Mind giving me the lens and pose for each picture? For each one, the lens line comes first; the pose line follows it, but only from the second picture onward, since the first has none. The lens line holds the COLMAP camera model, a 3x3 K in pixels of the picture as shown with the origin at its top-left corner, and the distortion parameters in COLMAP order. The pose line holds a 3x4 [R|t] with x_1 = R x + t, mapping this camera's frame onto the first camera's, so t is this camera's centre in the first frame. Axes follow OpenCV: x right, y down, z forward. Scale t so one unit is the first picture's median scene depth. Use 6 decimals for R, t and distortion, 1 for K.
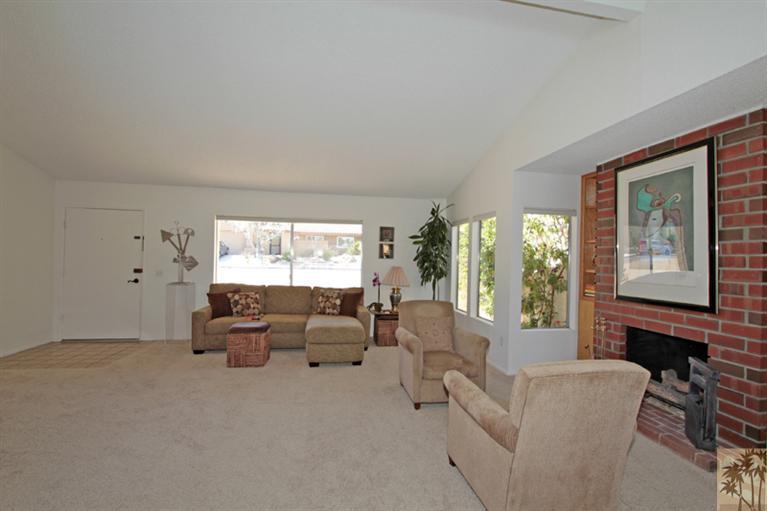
lens RADIAL K [[364.2, 0, 390.1], [0, 364.2, 258.9], [0, 0, 1]] dist [-0.016203, 0.001984]
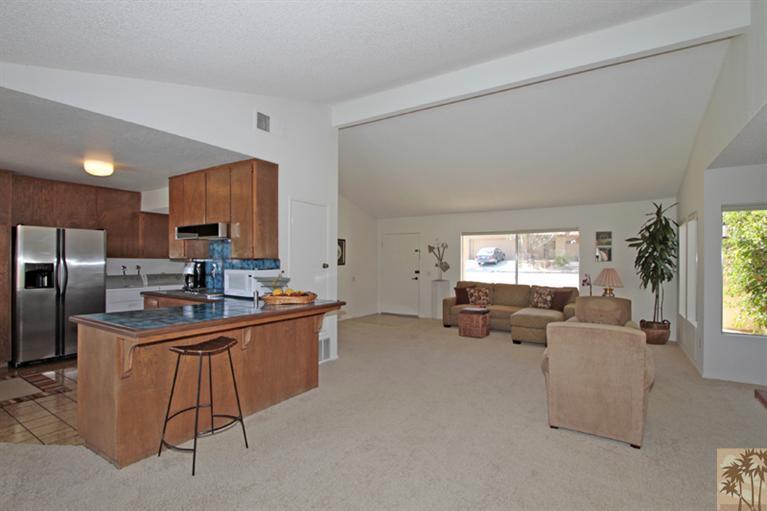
lens RADIAL K [[364.2, 0, 390.1], [0, 364.2, 258.9], [0, 0, 1]] dist [-0.016203, 0.001984]
pose [[0.731780, -0.022588, -0.681167, 0.288828], [0.012806, 0.999730, -0.019393, 0.005342], [0.681421, 0.005468, 0.731871, -0.229494]]
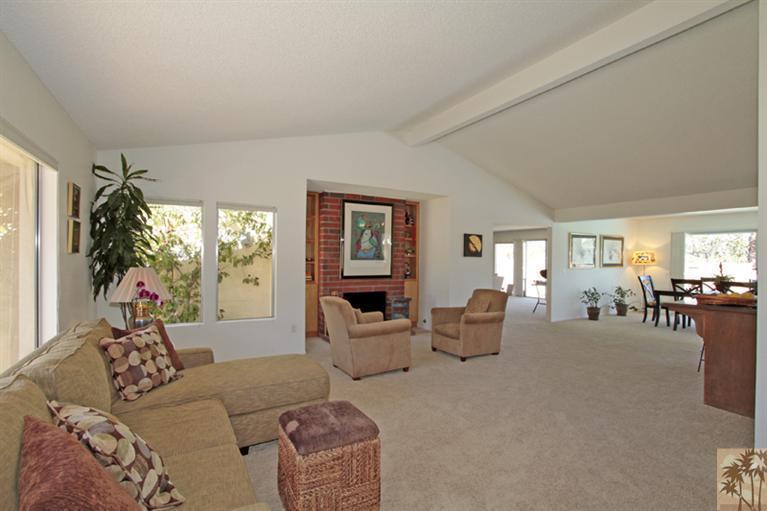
lens RADIAL K [[364.2, 0, 390.1], [0, 364.2, 258.9], [0, 0, 1]] dist [-0.016203, 0.001984]
pose [[-0.341440, -0.034658, 0.939265, -0.668796], [-0.022850, 0.999331, 0.028568, -0.020954], [-0.939626, -0.011708, -0.342003, 0.898237]]
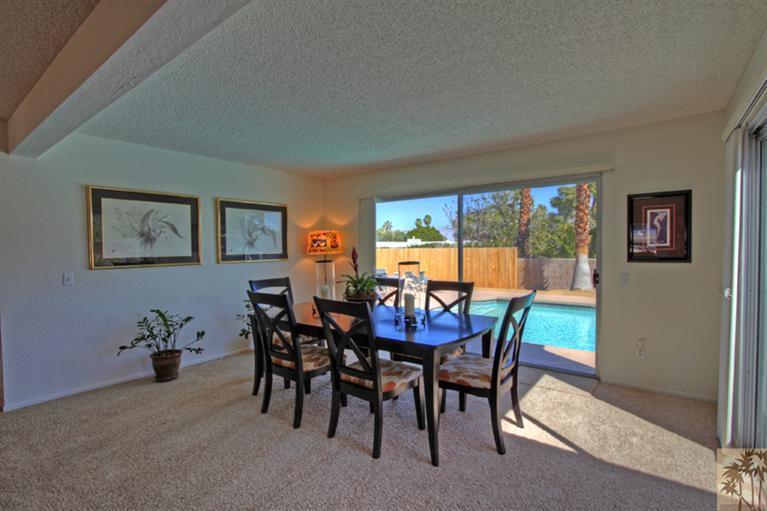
lens RADIAL K [[364.2, 0, 390.1], [0, 364.2, 258.9], [0, 0, 1]] dist [-0.016203, 0.001984]
pose [[-0.673195, -0.038594, 0.738458, -0.344438], [-0.005859, 0.998884, 0.046863, -0.007970], [-0.739442, 0.027222, -0.672669, -0.250126]]
